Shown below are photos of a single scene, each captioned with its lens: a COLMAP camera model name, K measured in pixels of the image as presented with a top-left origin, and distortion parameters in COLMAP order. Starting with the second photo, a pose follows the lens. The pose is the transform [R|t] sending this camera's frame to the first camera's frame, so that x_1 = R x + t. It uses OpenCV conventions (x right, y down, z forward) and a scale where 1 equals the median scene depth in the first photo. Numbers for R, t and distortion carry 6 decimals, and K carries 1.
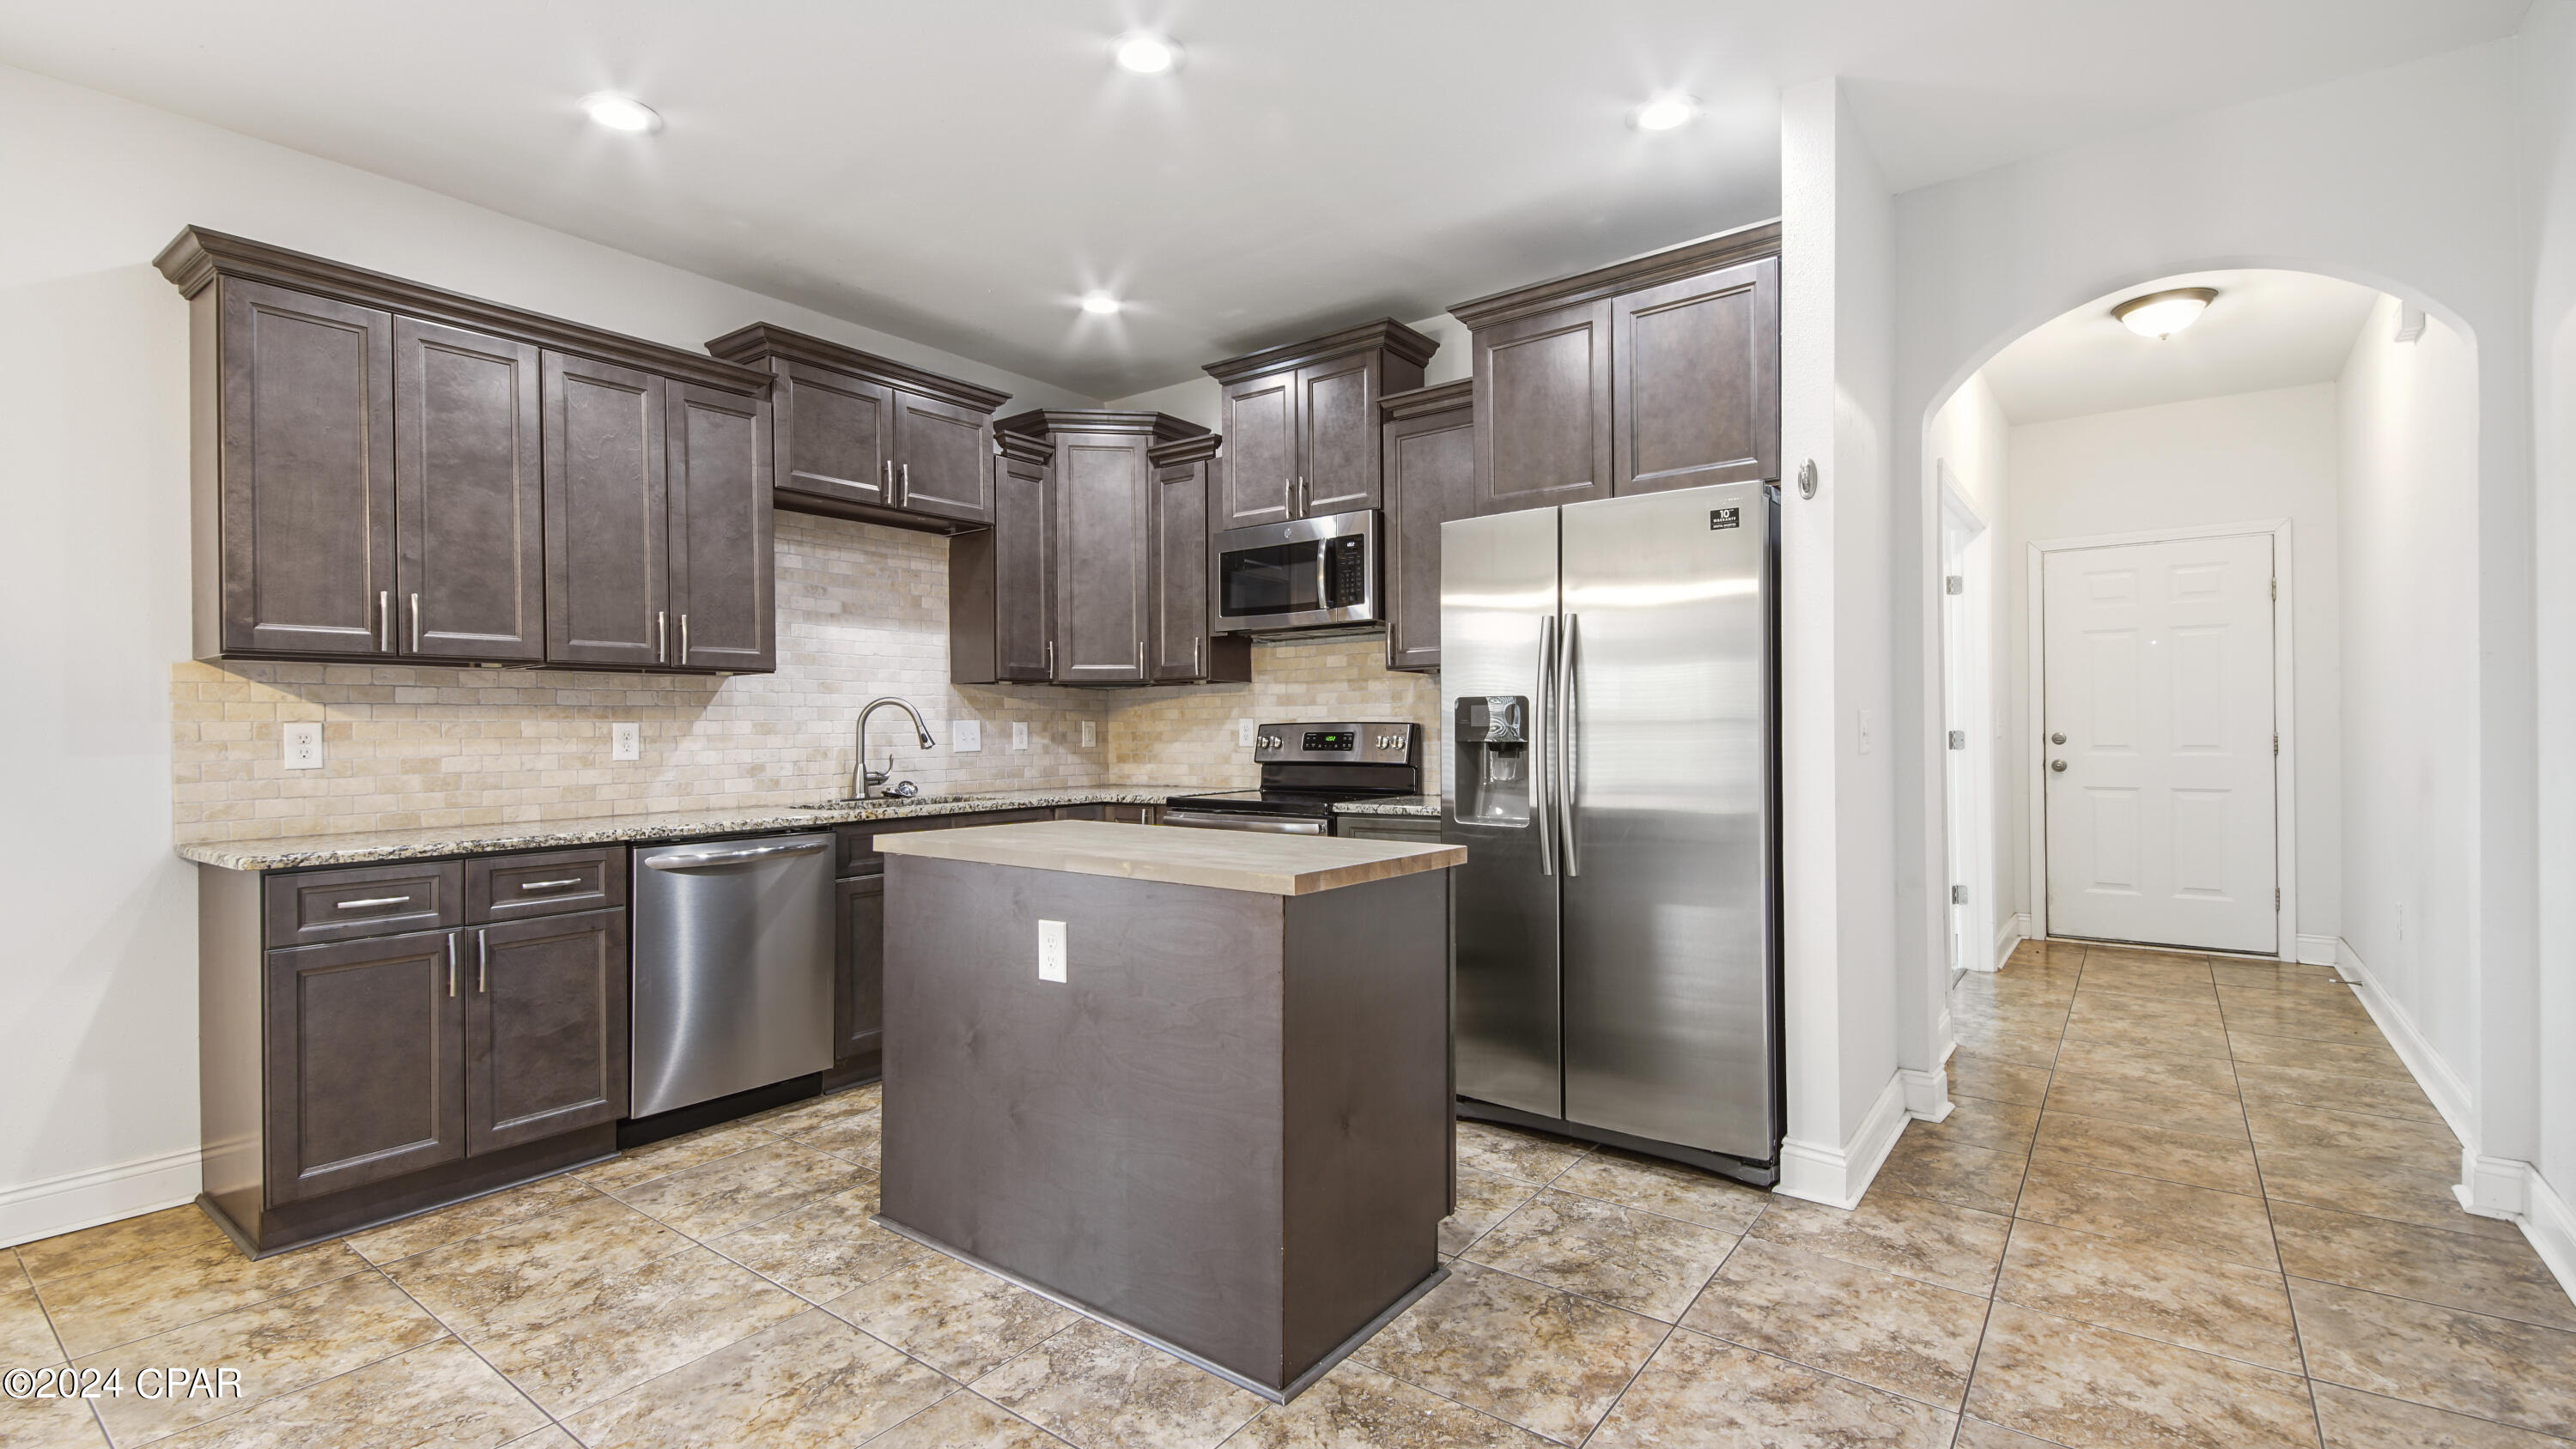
lens RADIAL K [[1140.7, 0, 1288.0], [0, 1140.7, 724.5], [0, 0, 1]] dist [0.047753, -0.029905]
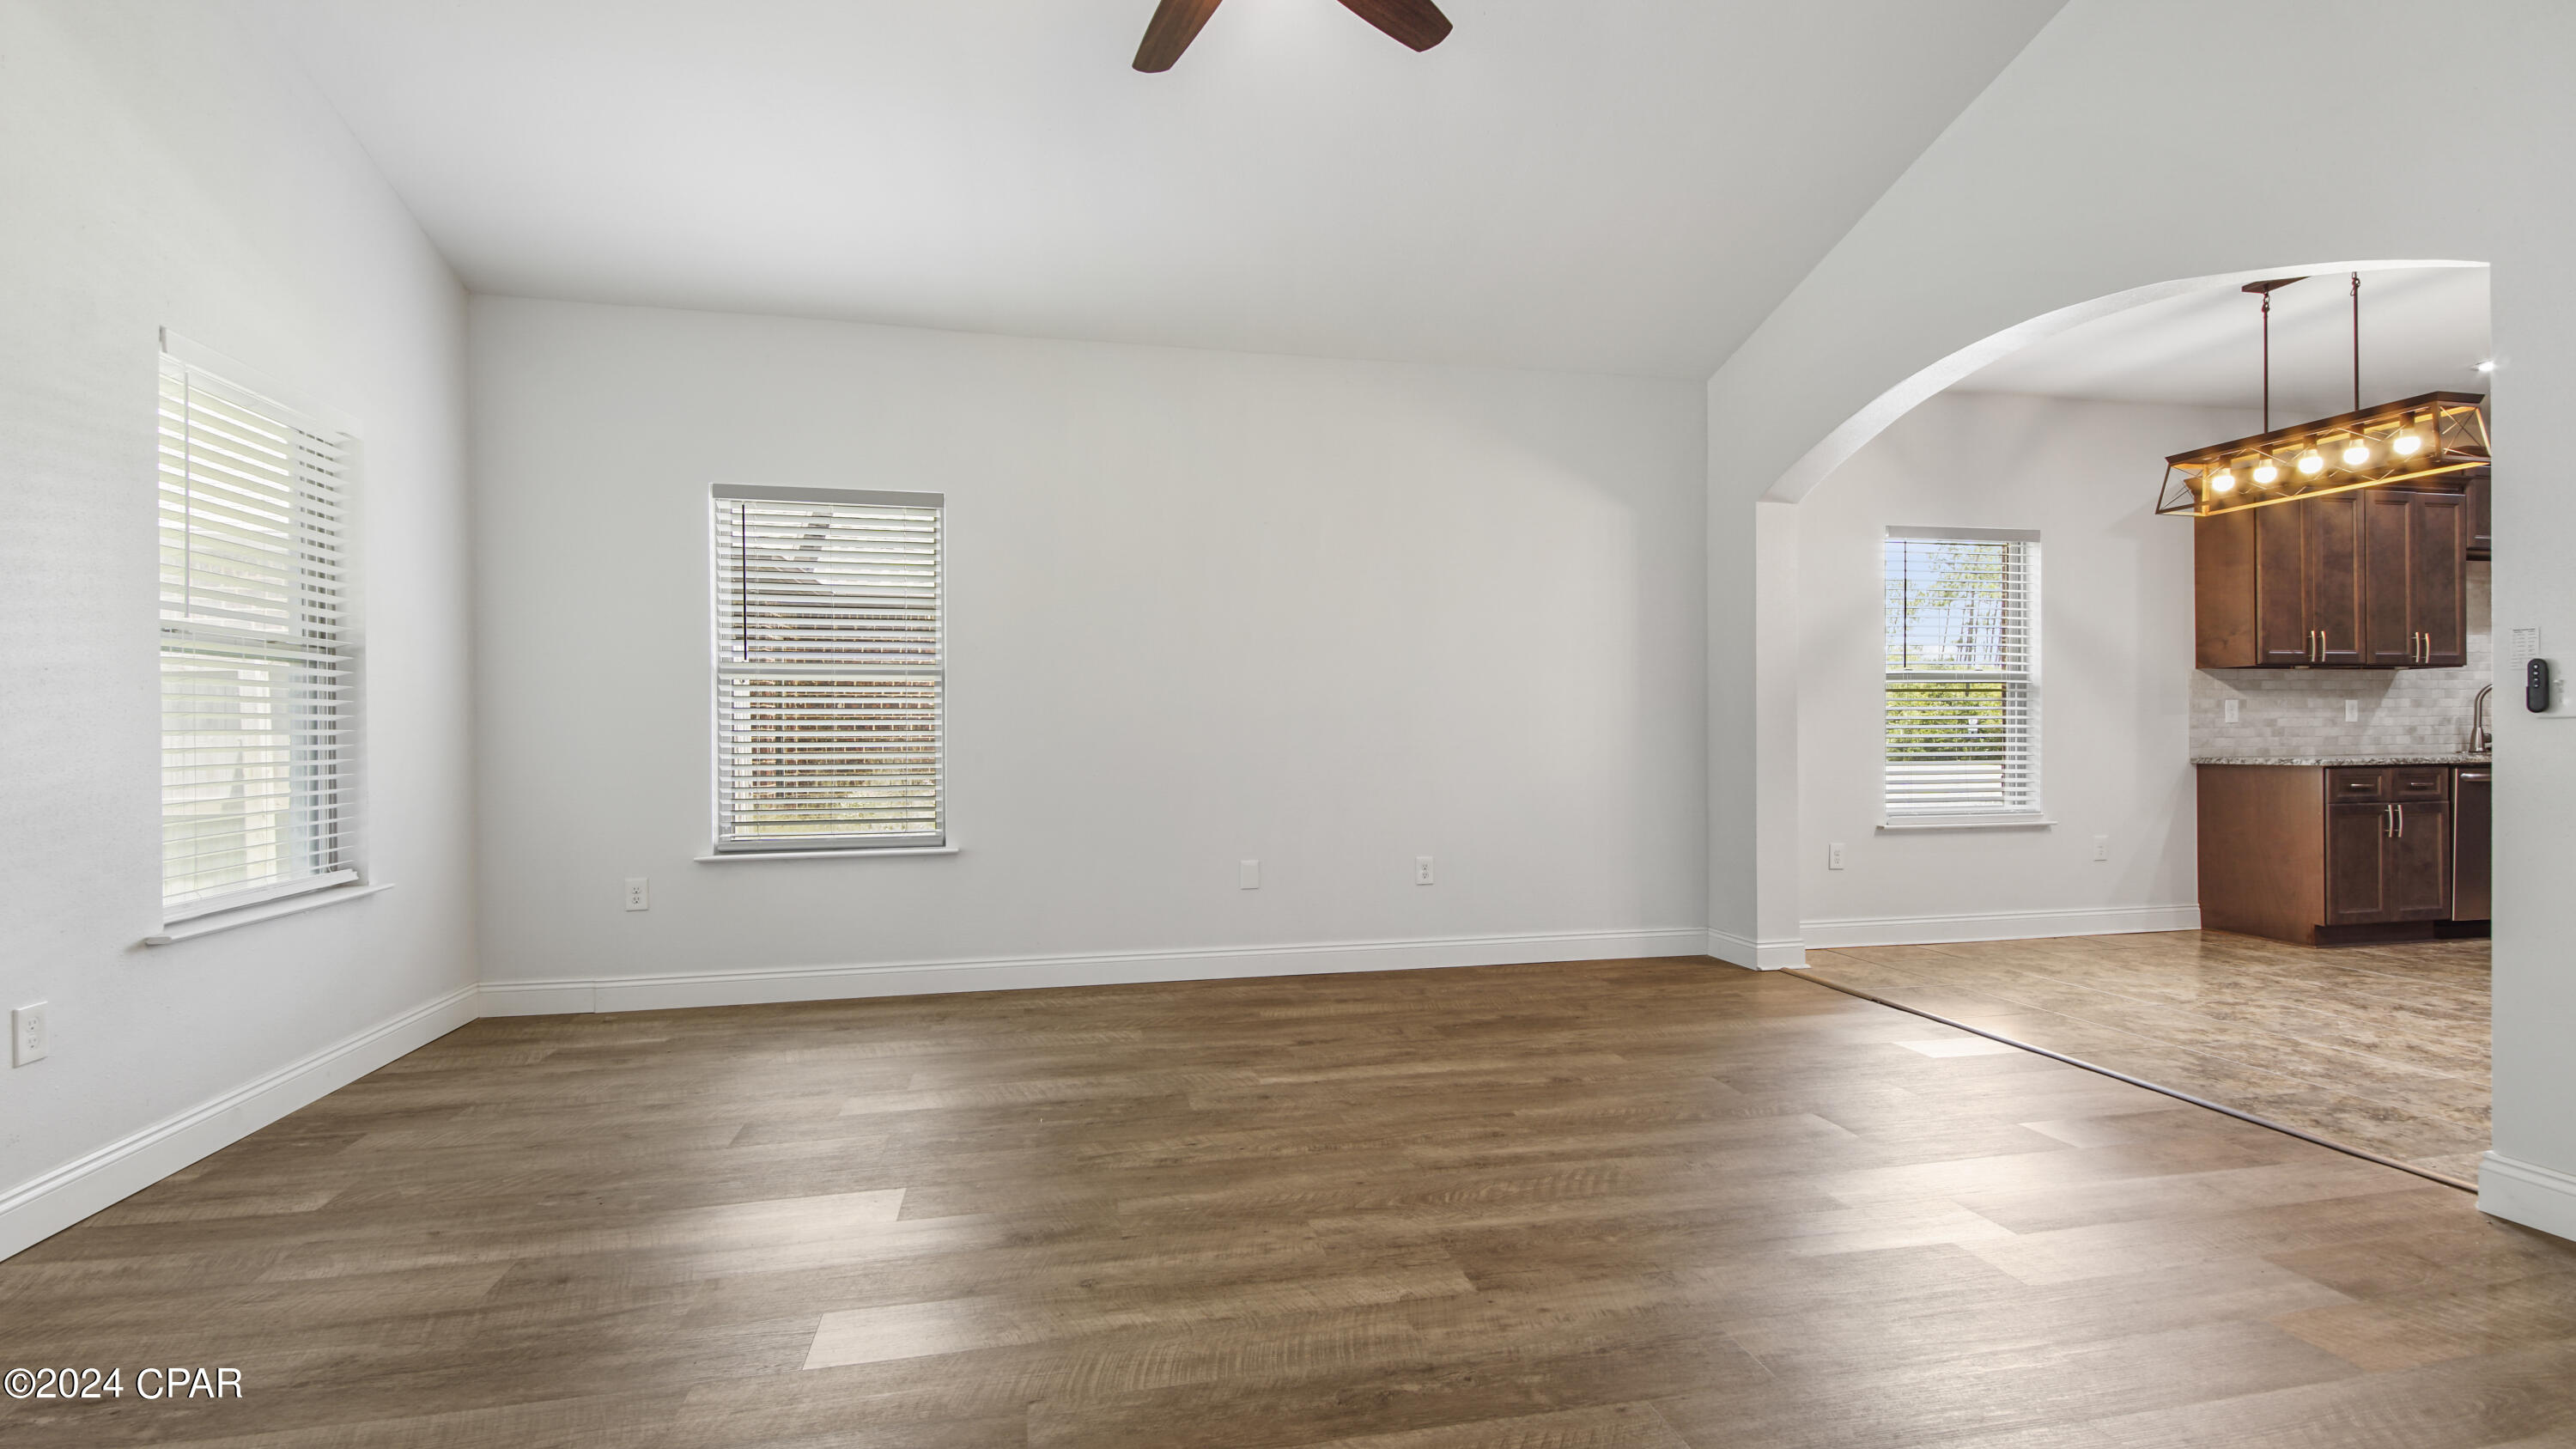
lens RADIAL K [[1136.5, 0, 1277.6], [0, 1136.5, 741.2], [0, 0, 1]] dist [0.050564, -0.028961]
pose [[0.752499, 0.007739, -0.658548, -0.640848], [0.002796, 0.999884, 0.014945, 0.029479], [0.658587, -0.013087, 0.752390, -1.294412]]
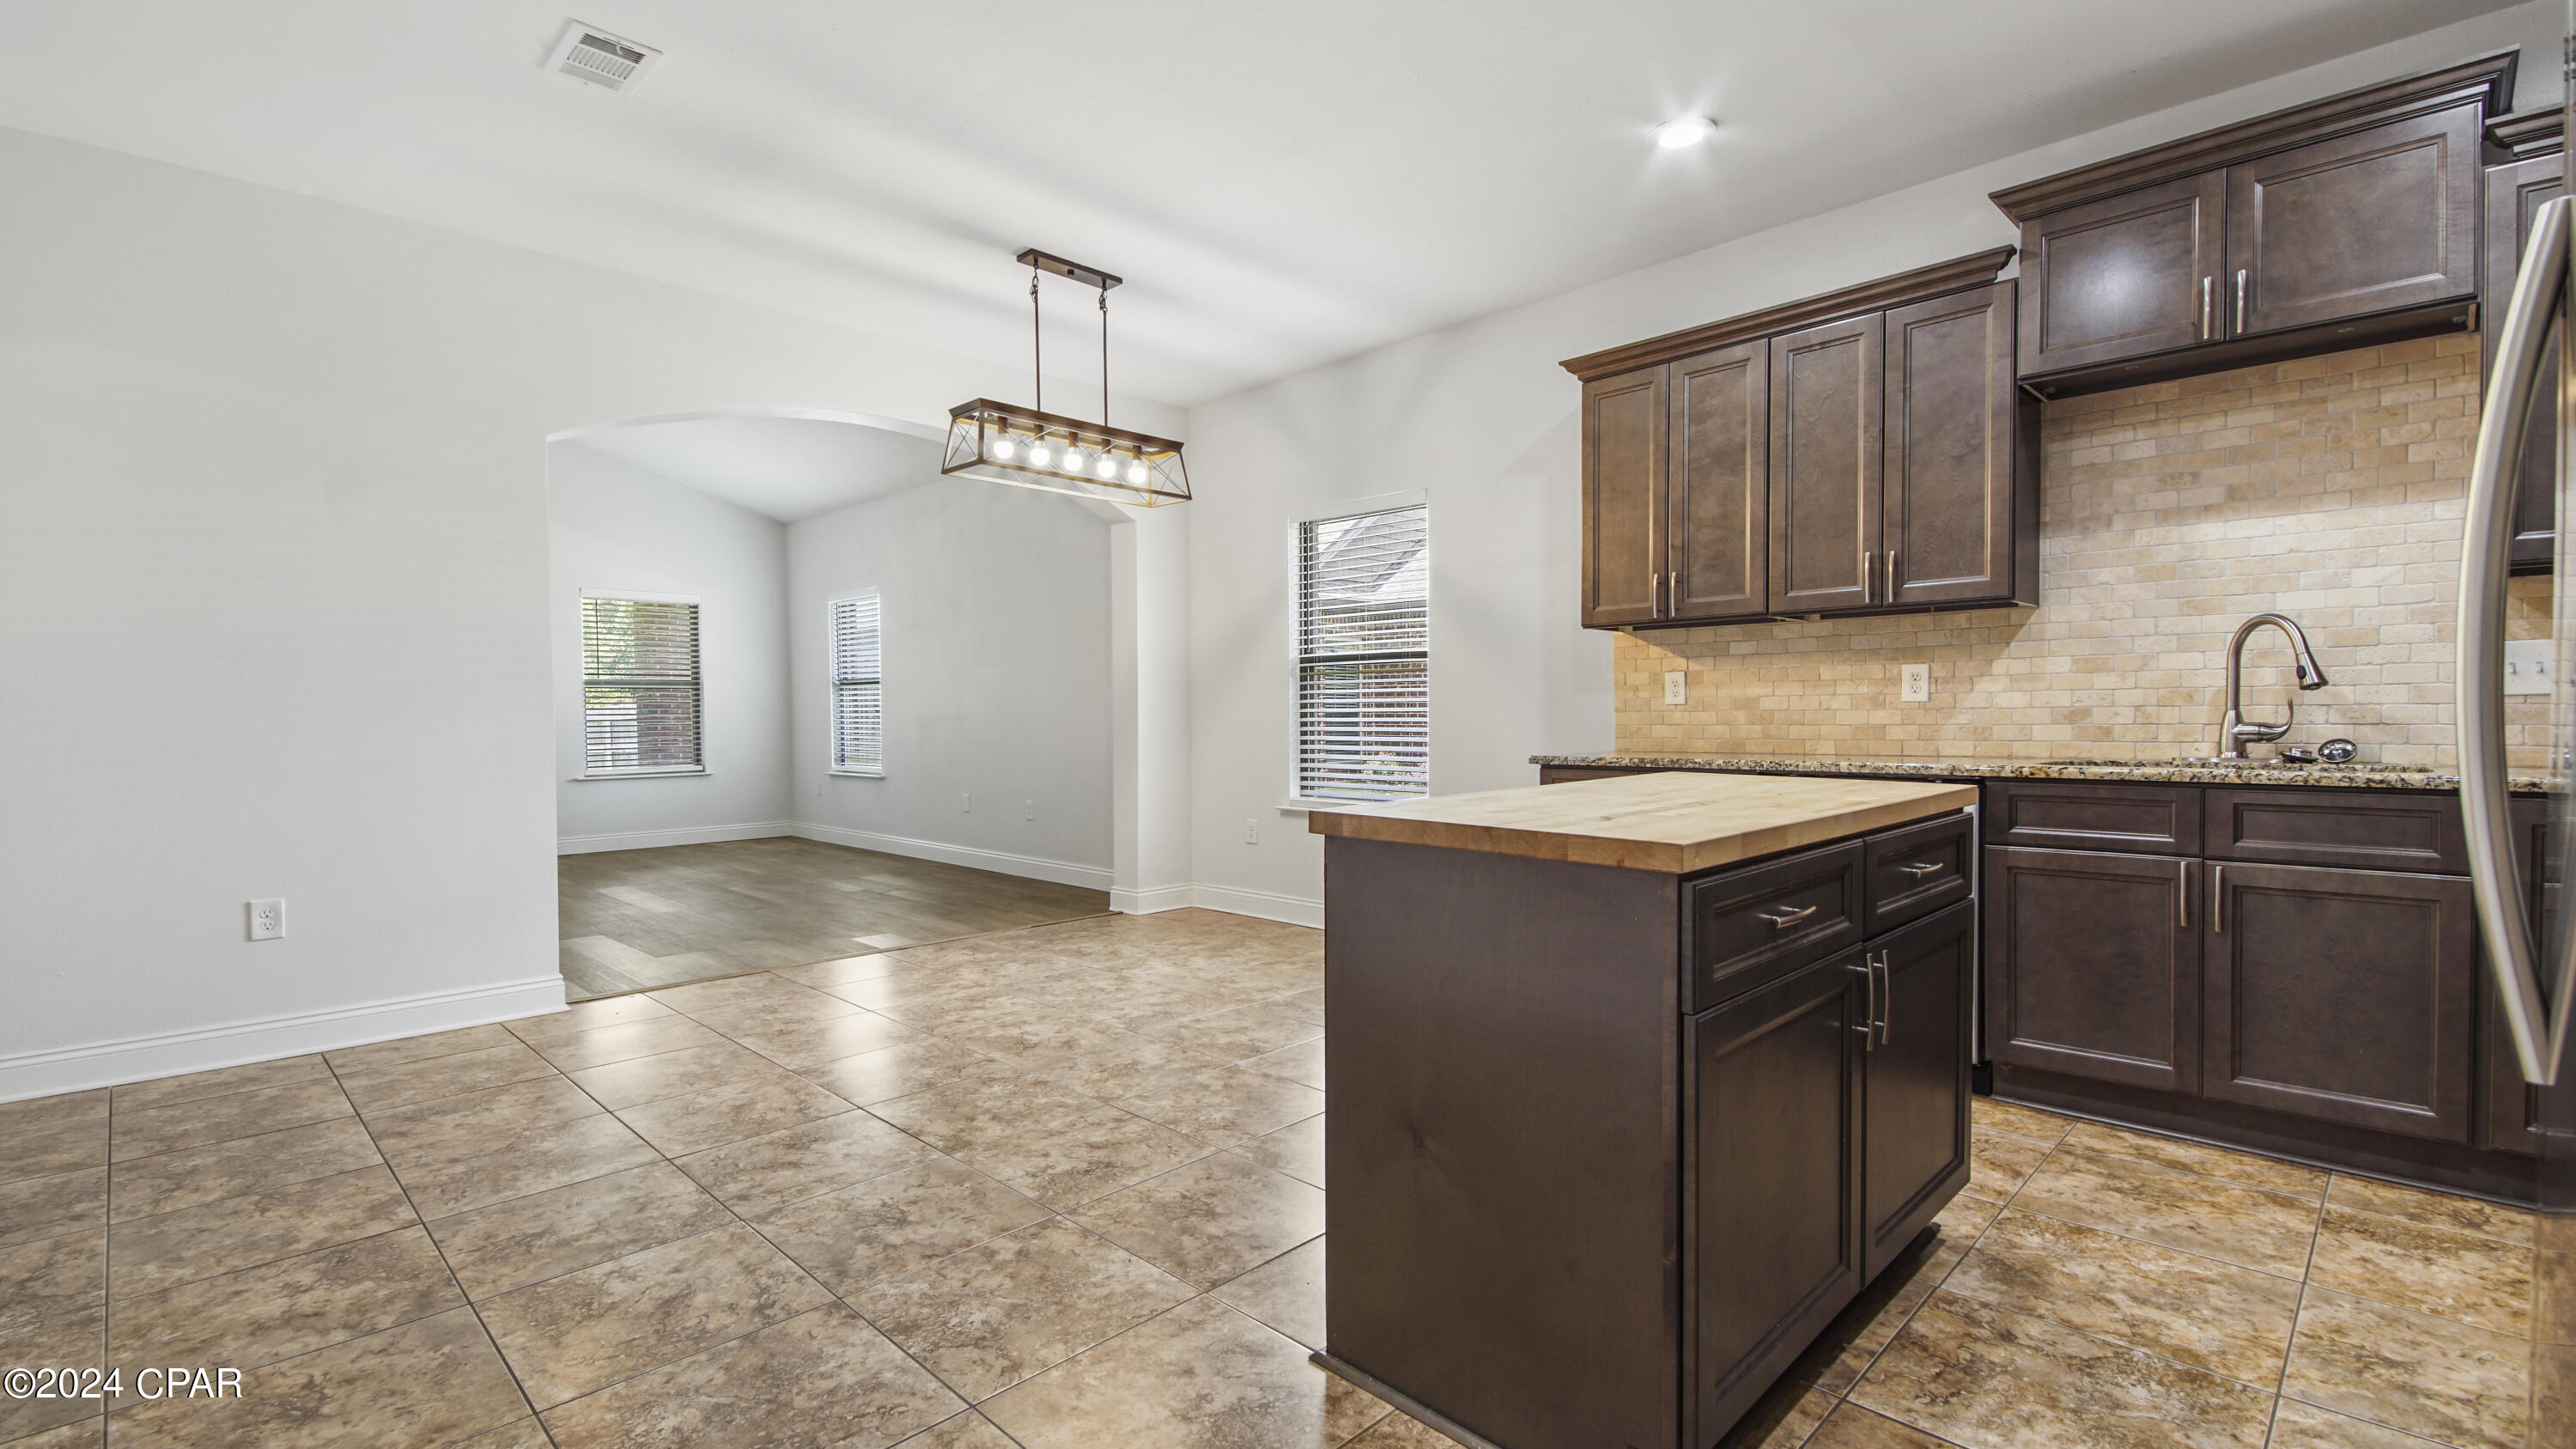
lens RADIAL K [[1136.5, 0, 1277.6], [0, 1136.5, 741.2], [0, 0, 1]] dist [0.050564, -0.028961]
pose [[-0.146667, 0.036694, -0.988505, 0.499635], [0.014174, 0.999287, 0.034992, 0.022853], [0.989084, -0.008879, -0.147082, 0.605133]]
